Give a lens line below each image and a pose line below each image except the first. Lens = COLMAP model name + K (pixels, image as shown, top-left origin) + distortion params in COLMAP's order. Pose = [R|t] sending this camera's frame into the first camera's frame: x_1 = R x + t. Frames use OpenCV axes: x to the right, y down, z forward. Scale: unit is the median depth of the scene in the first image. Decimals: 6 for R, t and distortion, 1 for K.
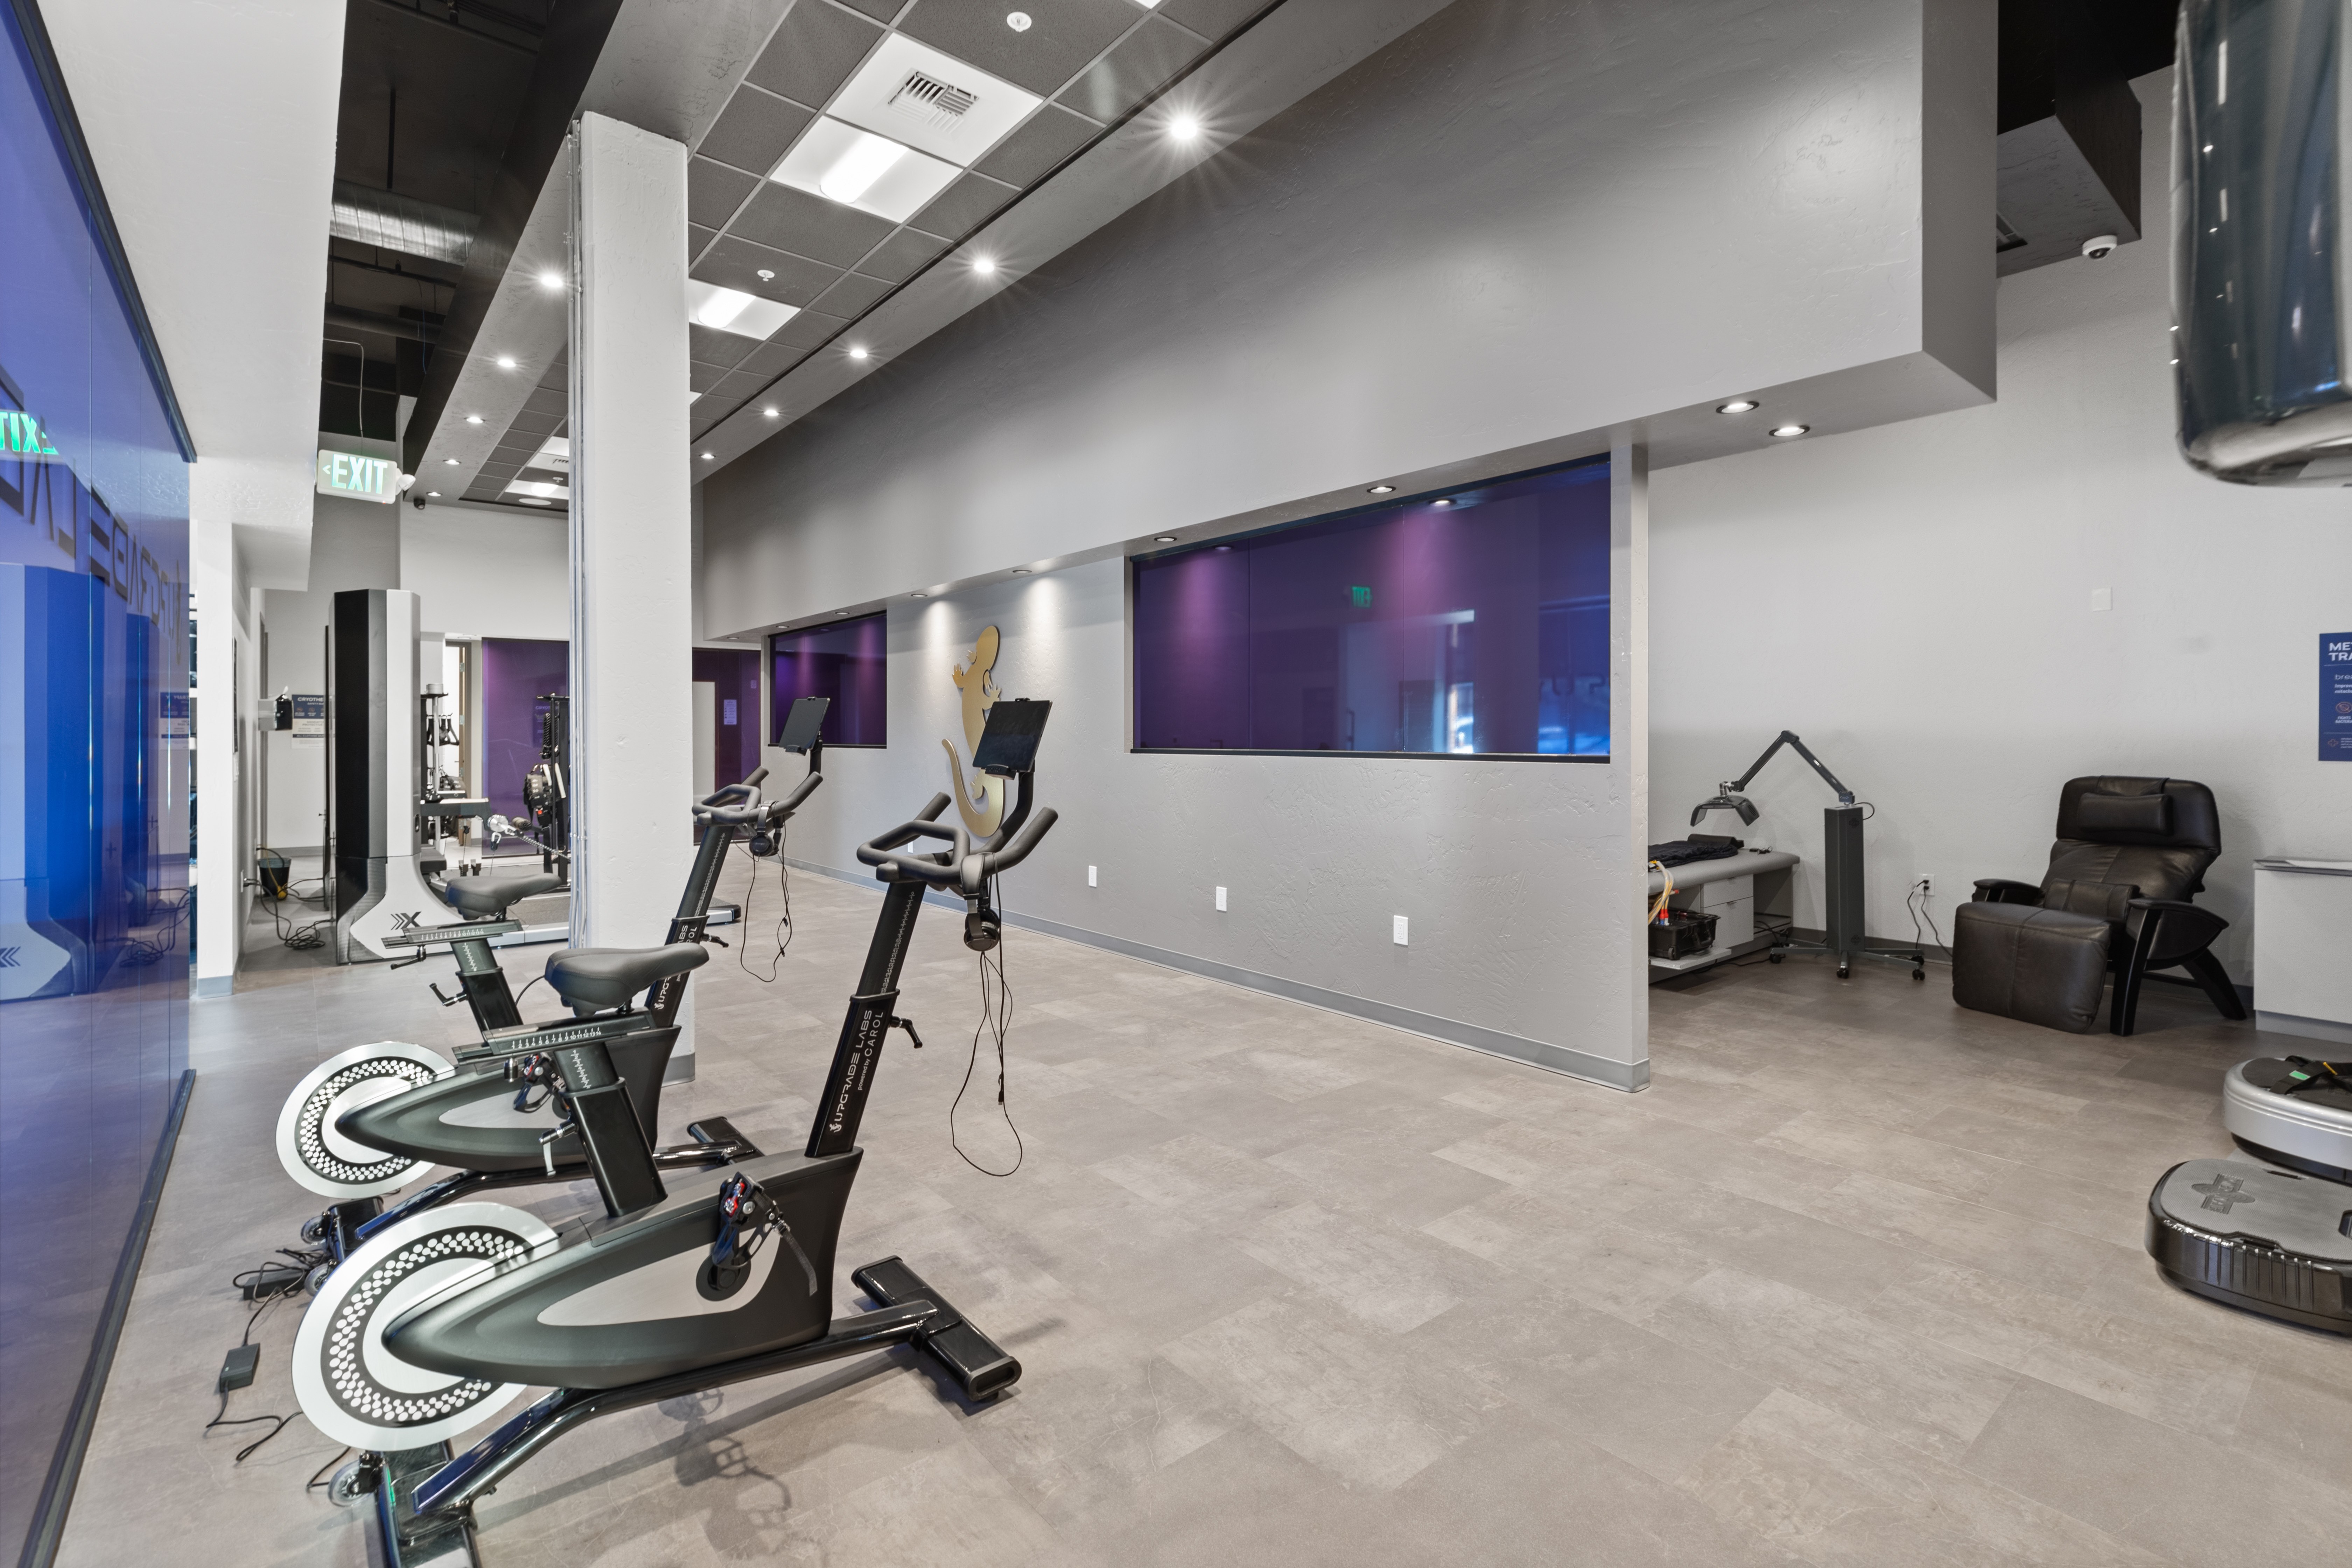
lens RADIAL K [[1066.1, 0, 1179.2], [0, 1066.1, 738.2], [0, 0, 1]] dist [0.005068, 0.000622]
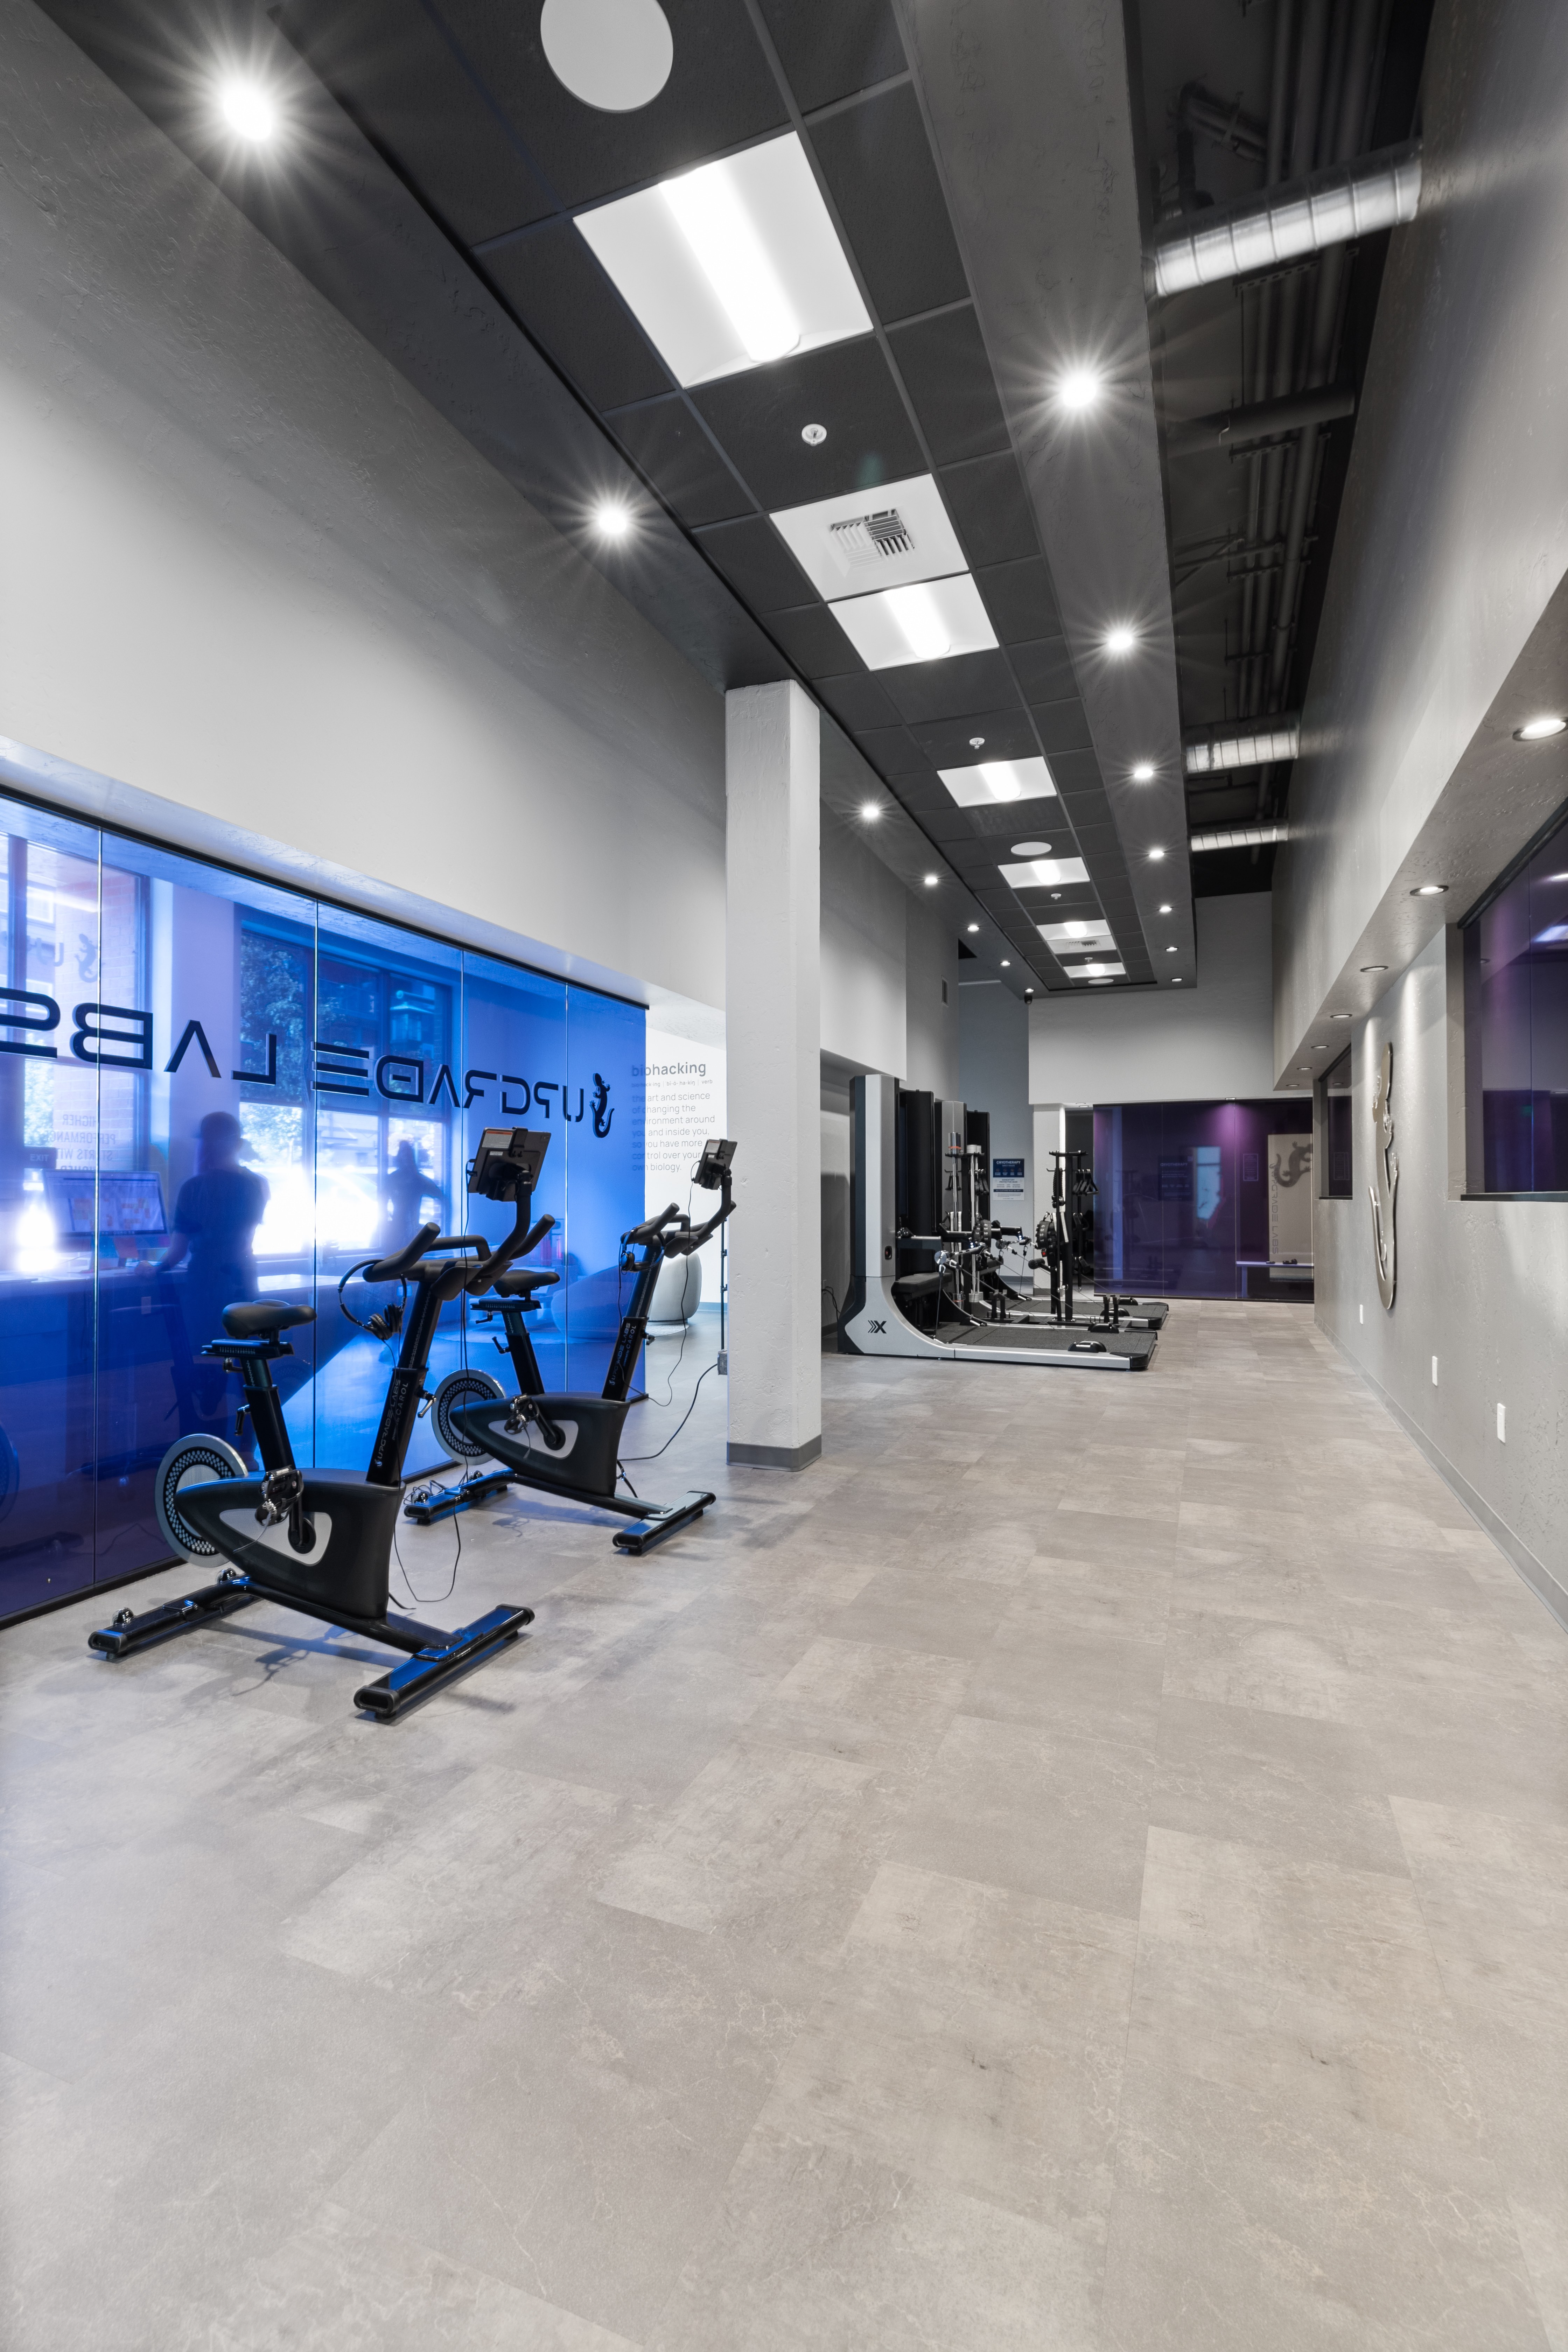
lens RADIAL K [[1066.1, 0, 782.4], [0, 1066.1, 1181.6], [0, 0, 1]] dist [0.005068, 0.000622]
pose [[0.477737, -0.014791, -0.878378, 0.750560], [0.000031, 0.999859, -0.016820, 0.028990], [0.878503, 0.008009, 0.477670, 0.565603]]
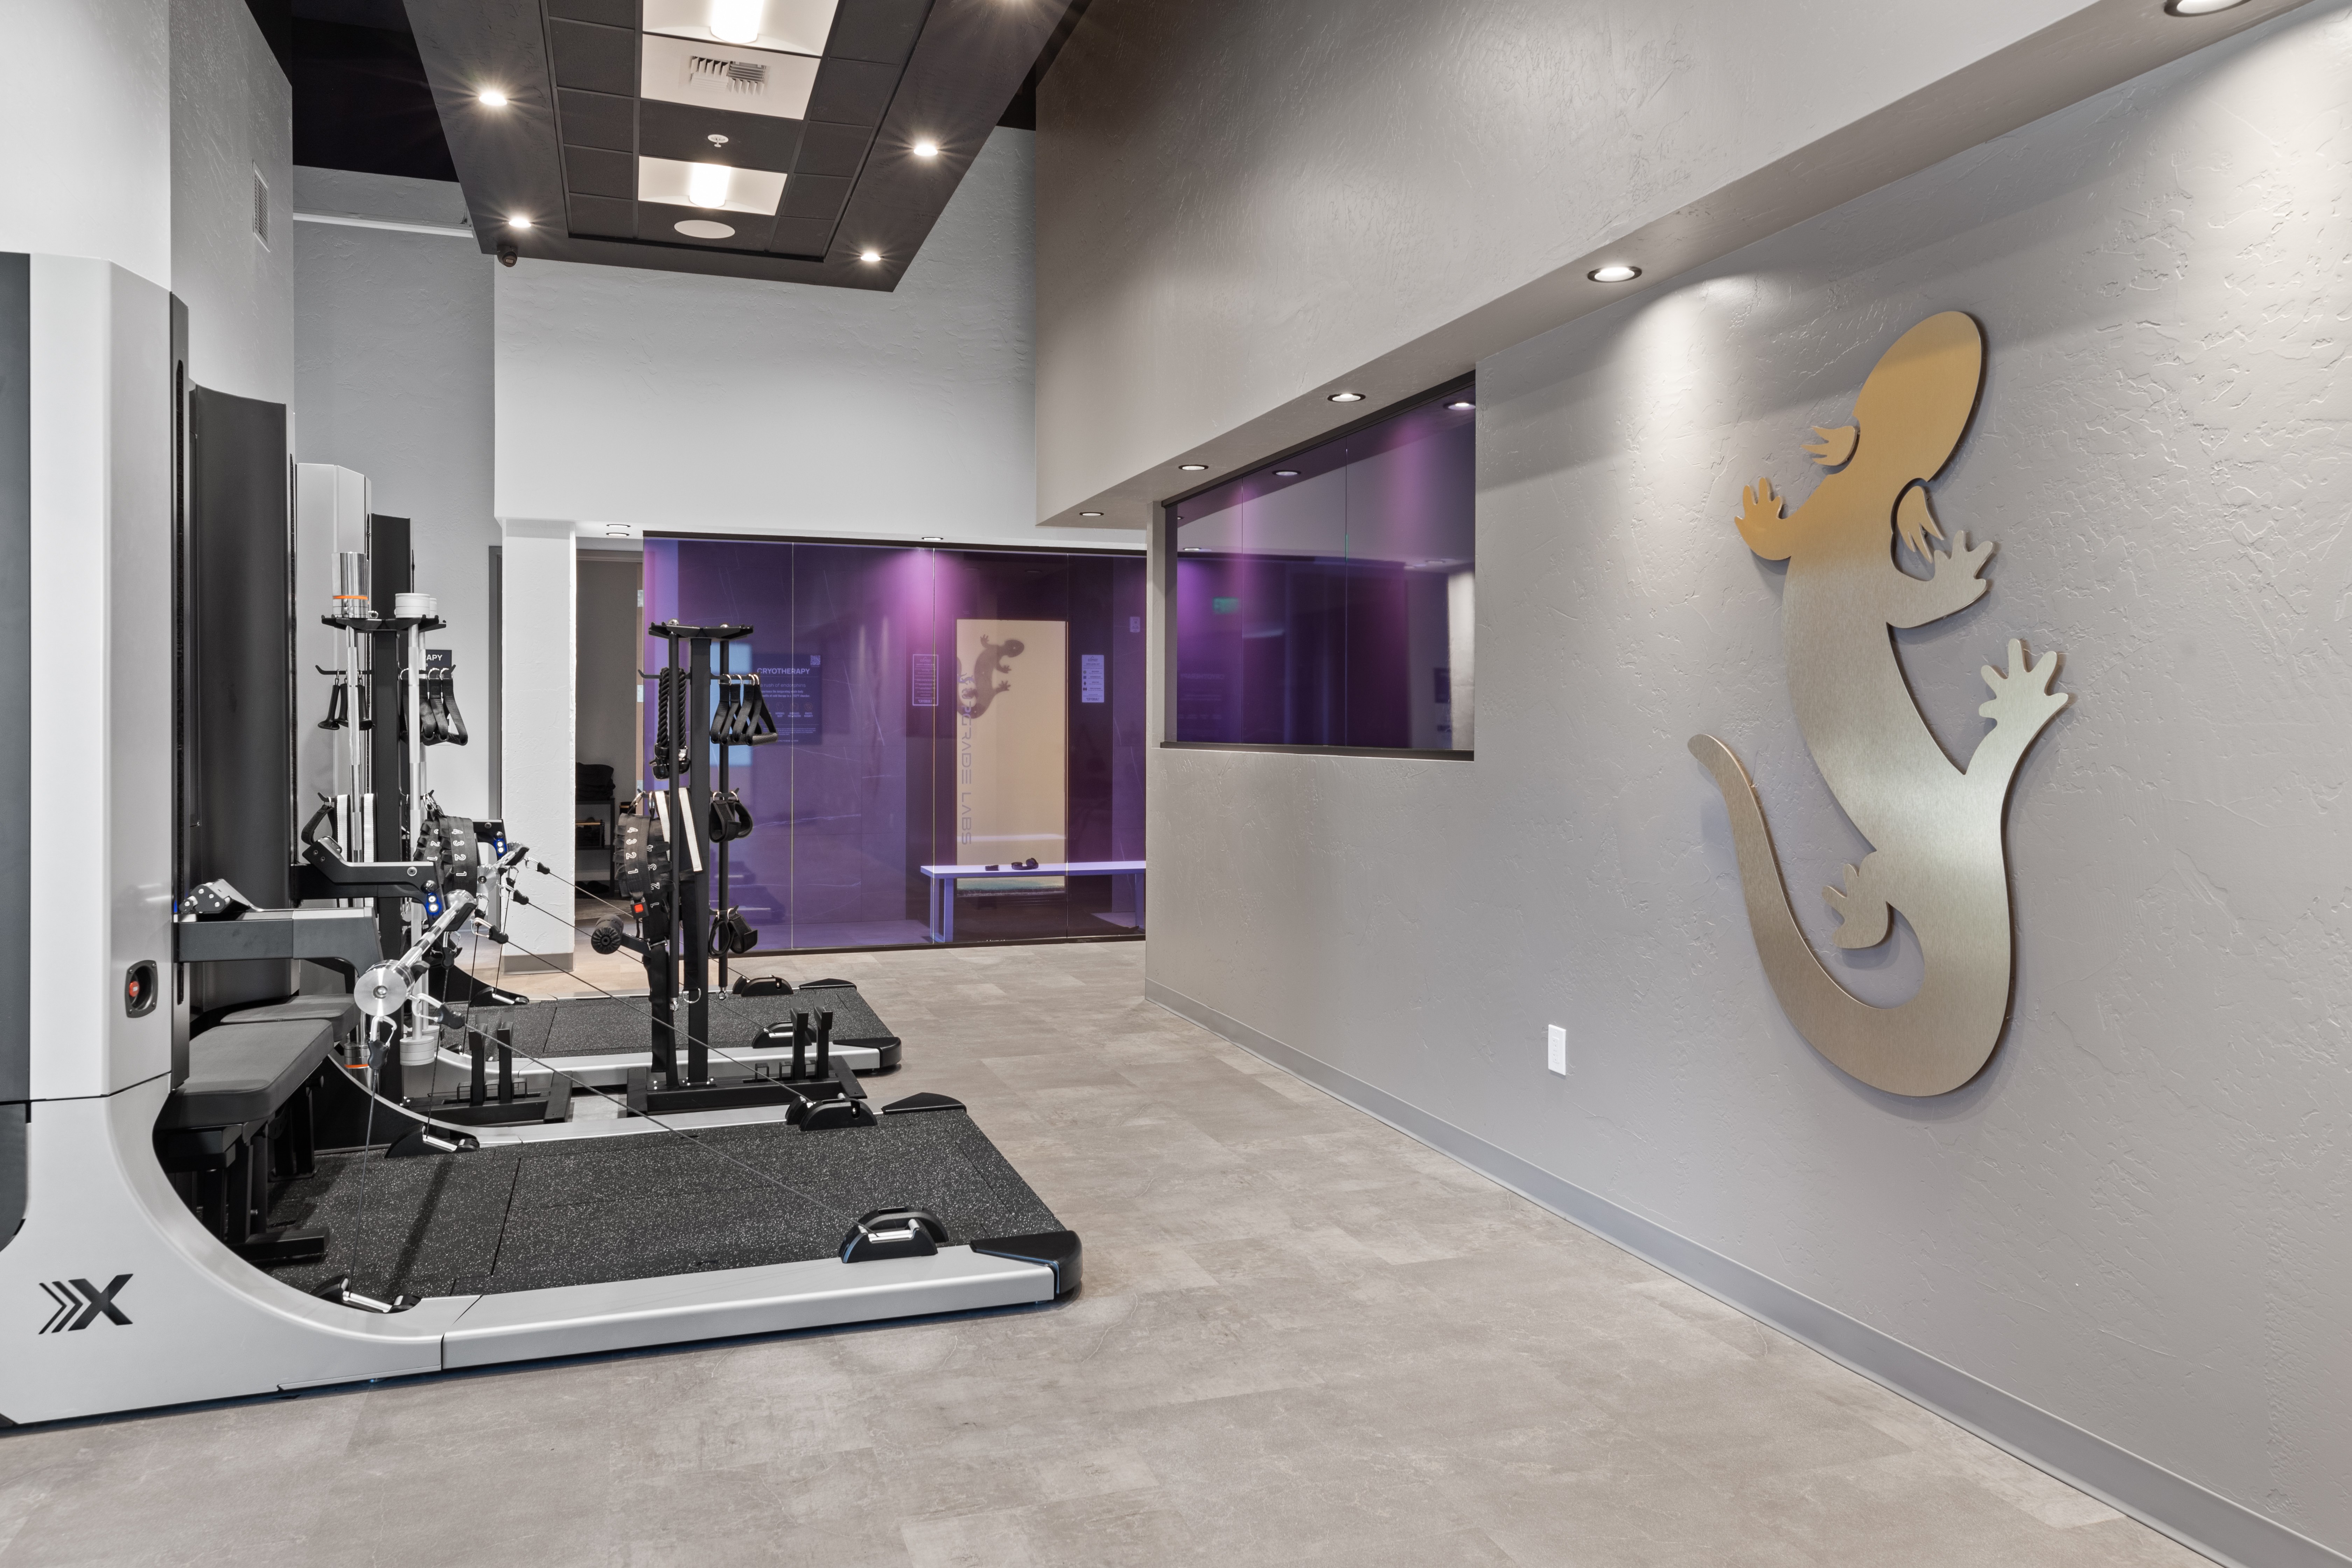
lens RADIAL K [[1565.9, 0, 1168.4], [0, 1565.9, 781.2], [0, 0, 1]] dist [-0.027824, 0.001351]
pose [[0.934216, 0.017550, -0.356275, -0.539039], [-0.005886, 0.999411, 0.033798, -0.003169], [0.356659, -0.029478, 0.933770, 1.418397]]
